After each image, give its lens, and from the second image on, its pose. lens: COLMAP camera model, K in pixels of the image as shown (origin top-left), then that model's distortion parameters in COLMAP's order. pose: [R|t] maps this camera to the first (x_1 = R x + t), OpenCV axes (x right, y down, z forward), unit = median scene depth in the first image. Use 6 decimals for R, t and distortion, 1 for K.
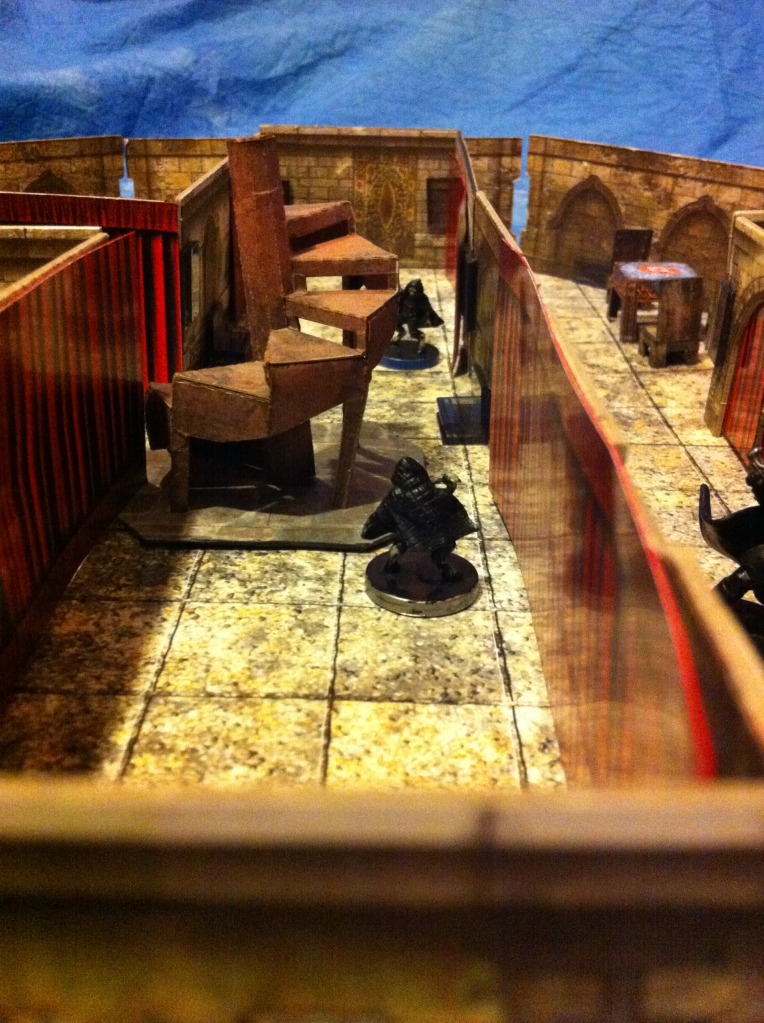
lens RADIAL K [[995.0, 0, 382.0], [0, 995.0, 511.5], [0, 0, 1]] dist [0.122352, -0.469487]
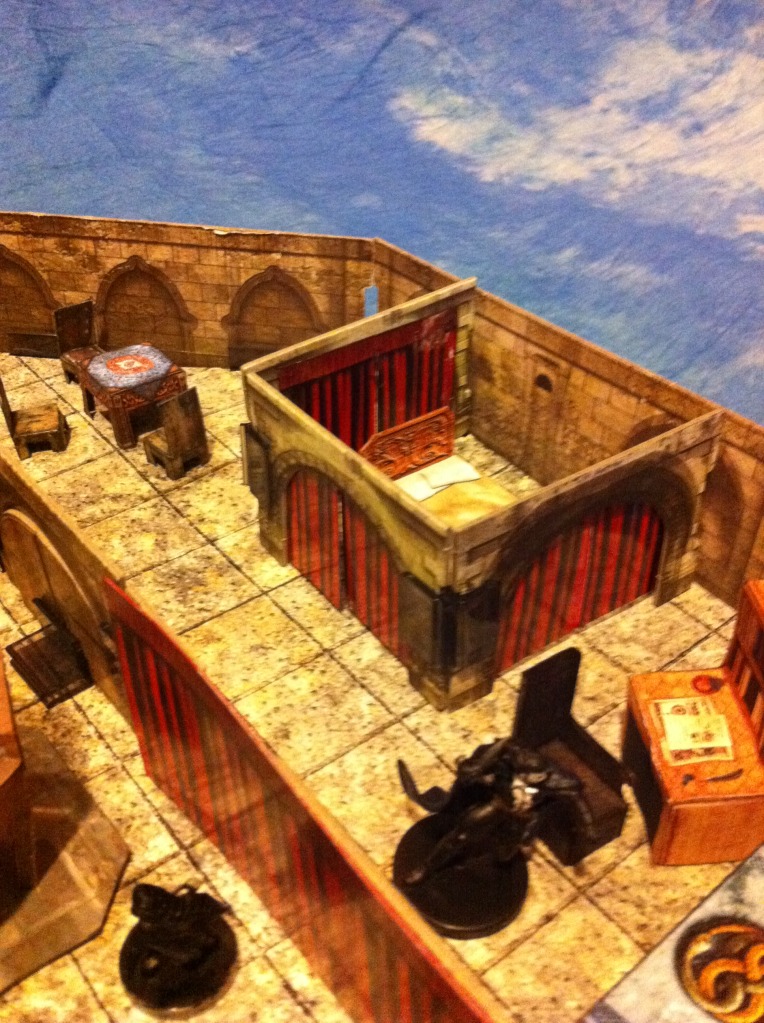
lens RADIAL K [[960.7, 0, 389.2], [0, 960.7, 510.1], [0, 0, 1]] dist [0.114189, -0.383951]
pose [[0.766323, -0.379953, 0.518058, -0.074078], [0.269906, 0.922160, 0.277079, -0.326256], [-0.583009, -0.072505, 0.809224, 0.098596]]
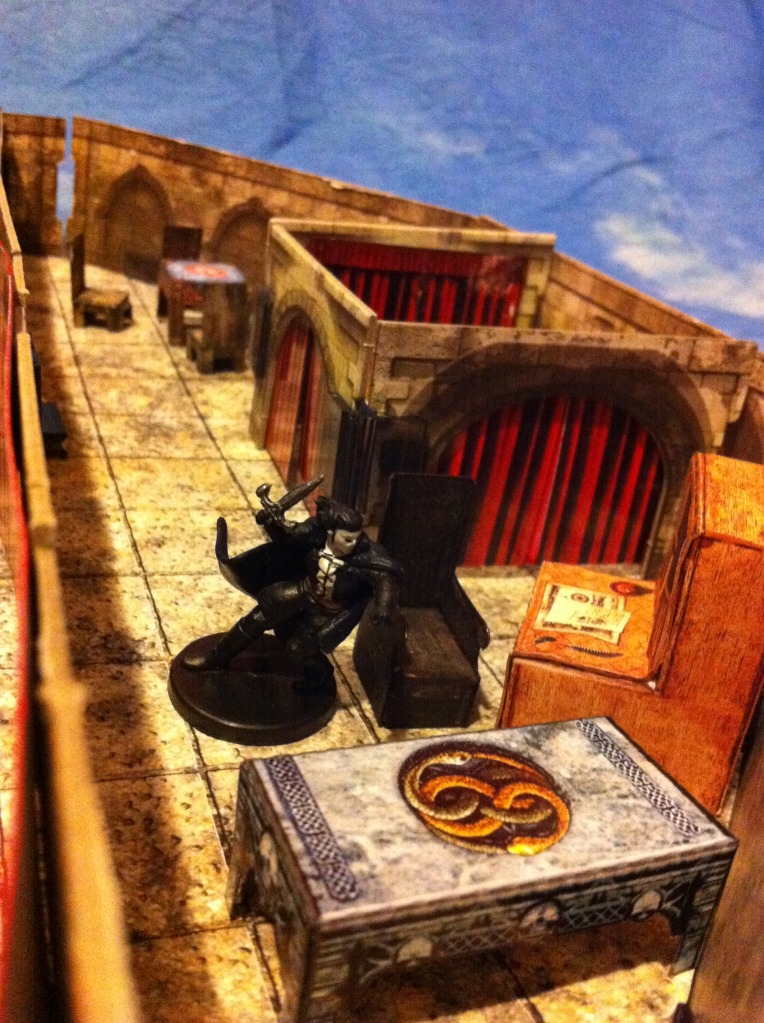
lens RADIAL K [[995.0, 0, 382.0], [0, 995.0, 511.5], [0, 0, 1]] dist [0.122352, -0.469487]
pose [[0.922342, -0.029970, 0.385209, 0.056813], [0.024431, 0.999516, 0.019265, -0.025720], [-0.385600, -0.008358, 0.922628, 0.044107]]
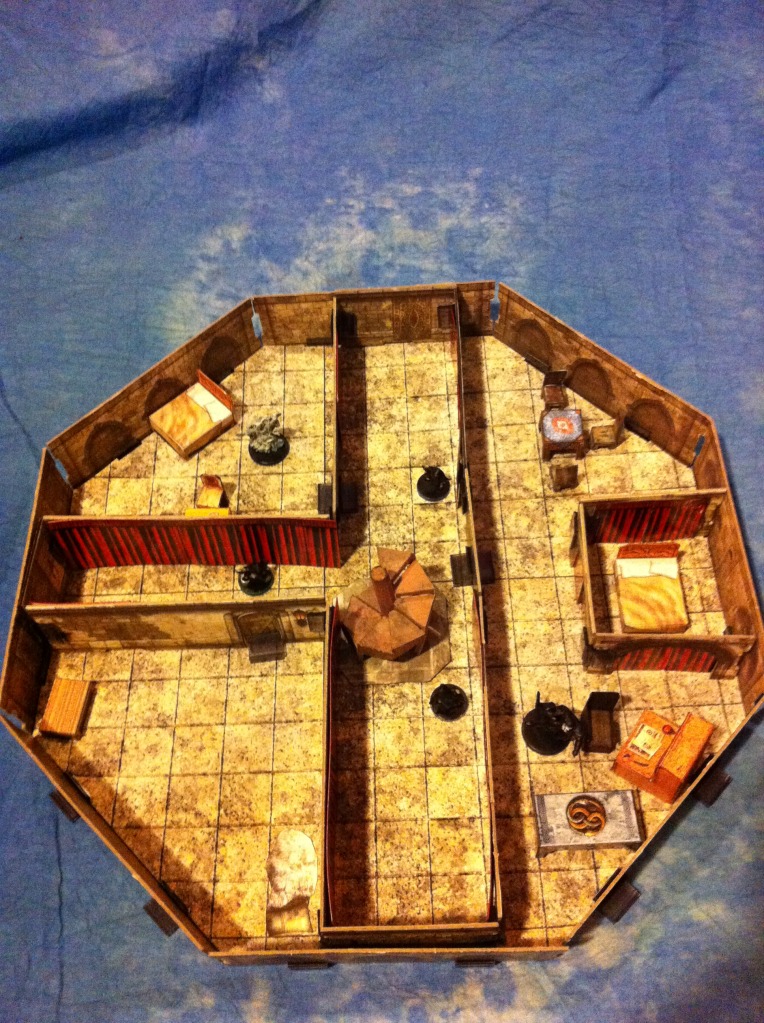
lens RADIAL K [[995.0, 0, 382.0], [0, 995.0, 511.5], [0, 0, 1]] dist [0.122352, -0.469487]
pose [[0.997259, -0.063820, -0.037440, -0.007387], [0.073790, 0.820530, 0.566820, -1.303099], [-0.005454, -0.568029, 0.822990, -0.707295]]
